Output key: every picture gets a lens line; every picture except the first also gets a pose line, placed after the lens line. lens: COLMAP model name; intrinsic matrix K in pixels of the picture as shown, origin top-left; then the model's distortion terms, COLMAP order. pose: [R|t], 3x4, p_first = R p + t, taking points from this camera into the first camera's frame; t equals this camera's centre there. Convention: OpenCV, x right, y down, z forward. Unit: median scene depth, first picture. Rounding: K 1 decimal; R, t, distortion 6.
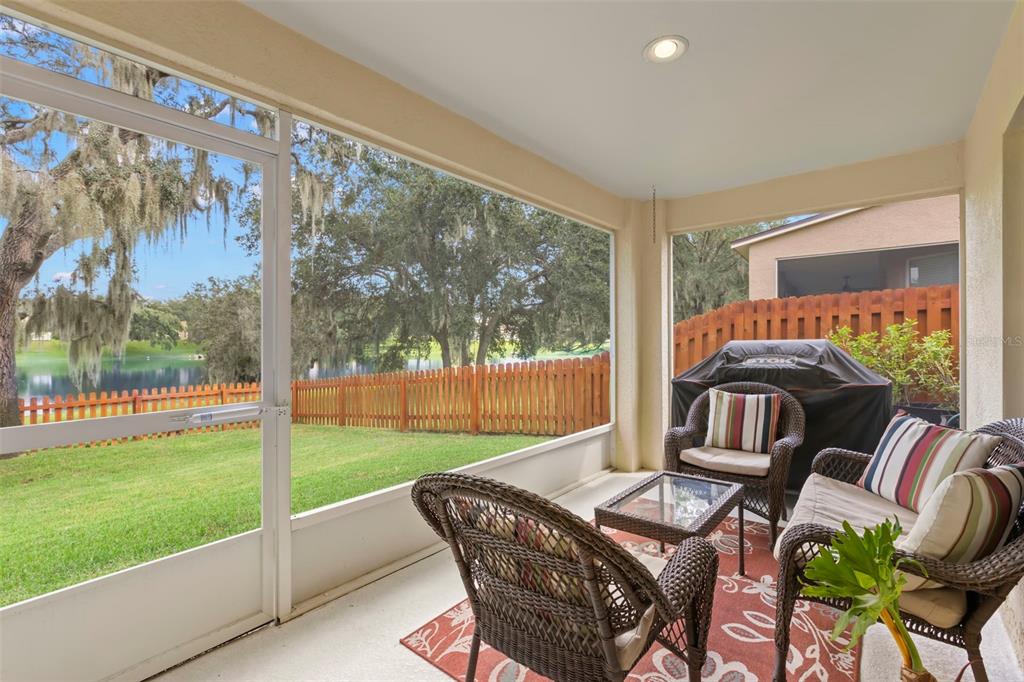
lens RADIAL K [[455.4, 0, 515.0], [0, 455.4, 342.3], [0, 0, 1]] dist [-0.001141, 0.000568]
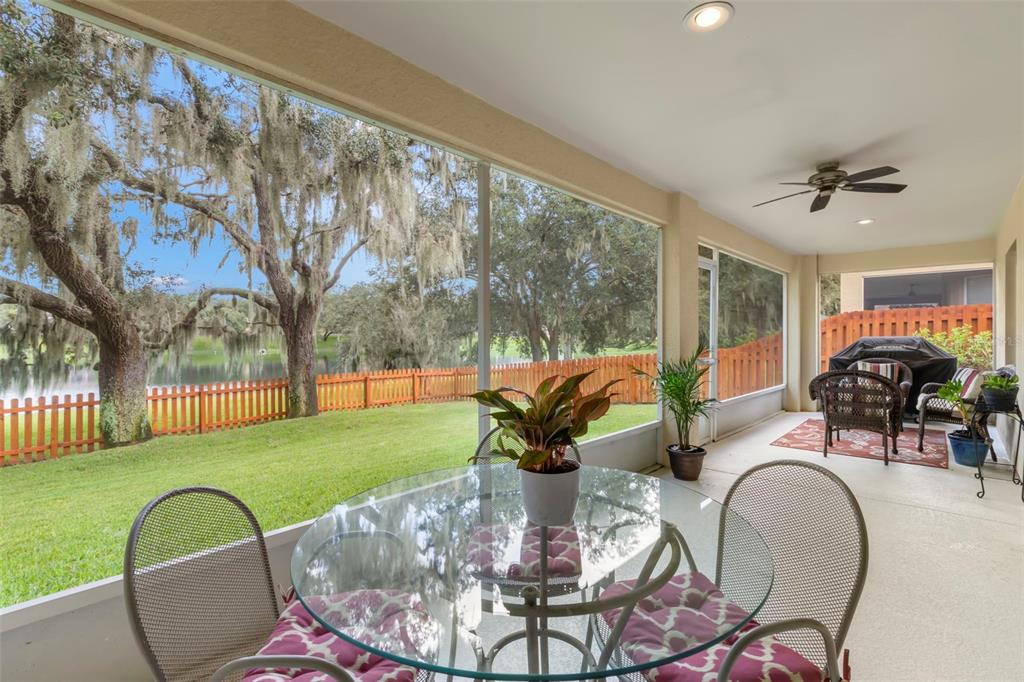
lens RADIAL K [[499.4, 0, 513.1], [0, 499.4, 337.3], [0, 0, 1]] dist [0.022692, -0.000068]
pose [[0.999860, 0.004589, -0.016074, -0.726953], [-0.004659, 0.999980, -0.004365, 0.011537], [0.016053, 0.004439, 0.999861, -0.846133]]
